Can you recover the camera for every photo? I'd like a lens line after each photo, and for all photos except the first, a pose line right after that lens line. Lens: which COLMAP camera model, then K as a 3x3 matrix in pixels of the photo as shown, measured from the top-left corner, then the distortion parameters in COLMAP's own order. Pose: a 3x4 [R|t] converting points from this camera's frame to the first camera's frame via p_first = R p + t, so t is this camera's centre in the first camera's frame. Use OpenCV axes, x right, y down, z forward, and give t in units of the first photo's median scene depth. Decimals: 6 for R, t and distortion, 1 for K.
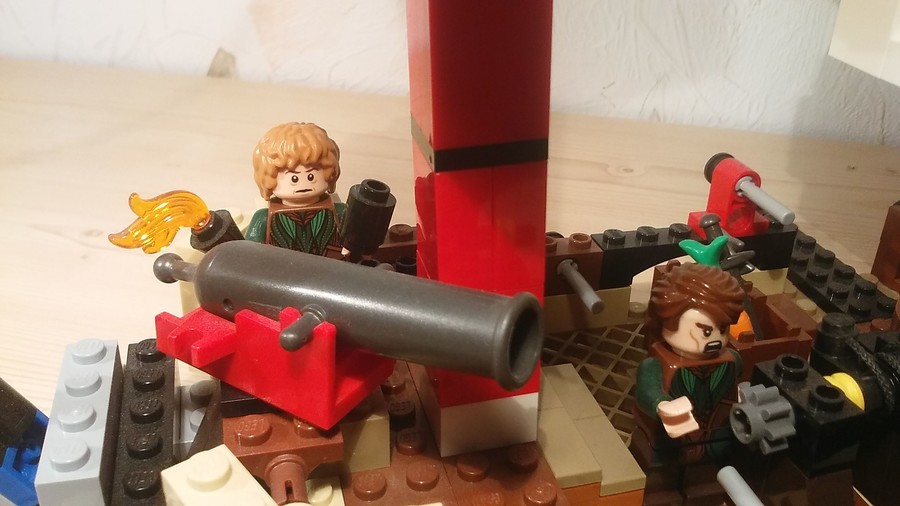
lens RADIAL K [[864.4, 0, 450.0], [0, 864.4, 253.0], [0, 0, 1]] dist [0.059168, -0.205483]
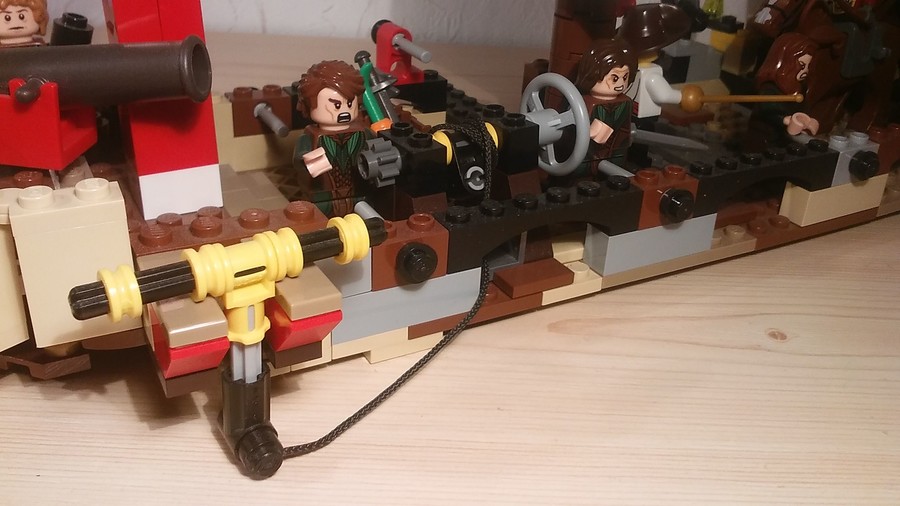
lens RADIAL K [[864.4, 0, 450.0], [0, 864.4, 253.0], [0, 0, 1]] dist [0.059168, -0.205483]
pose [[0.968146, -0.090177, 0.233585, 0.113061], [0.086498, 0.995913, 0.025970, 0.270726], [-0.234973, -0.004938, 0.971989, -0.337308]]
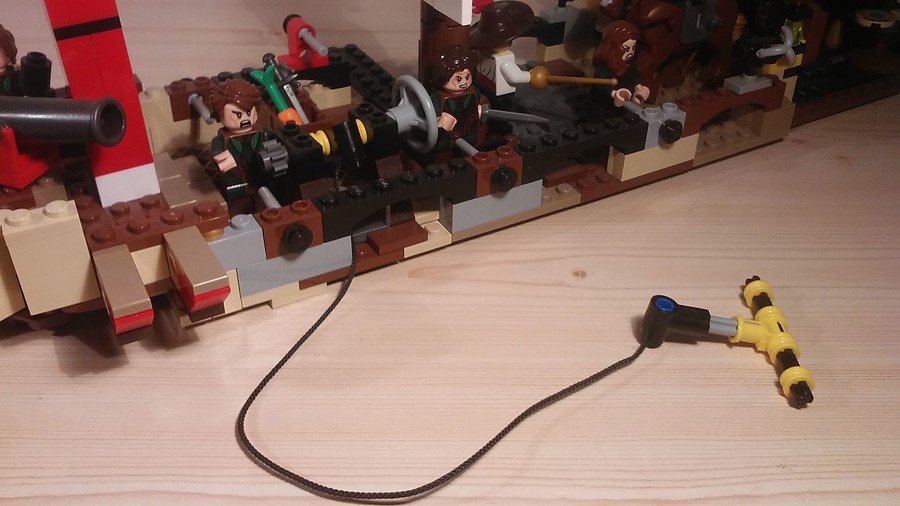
lens RADIAL K [[857.3, 0, 450.9], [0, 857.3, 272.1], [0, 0, 1]] dist [0.039644, -0.198906]
pose [[0.963464, -0.156841, 0.217111, 0.250666], [0.119833, 0.977378, 0.174277, 0.134840], [-0.239533, -0.141892, 0.960464, -0.788860]]
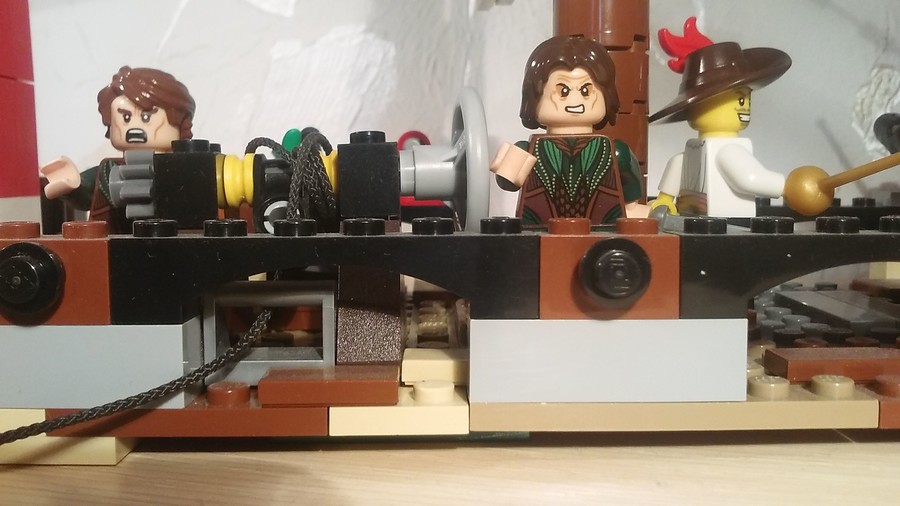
lens RADIAL K [[864.4, 0, 450.0], [0, 864.4, 253.0], [0, 0, 1]] dist [0.059168, -0.205483]
pose [[0.971947, 0.000752, -0.235200, 0.785256], [-0.088689, 0.927348, -0.363538, 0.496421], [0.217839, 0.374199, 0.901400, 0.224358]]
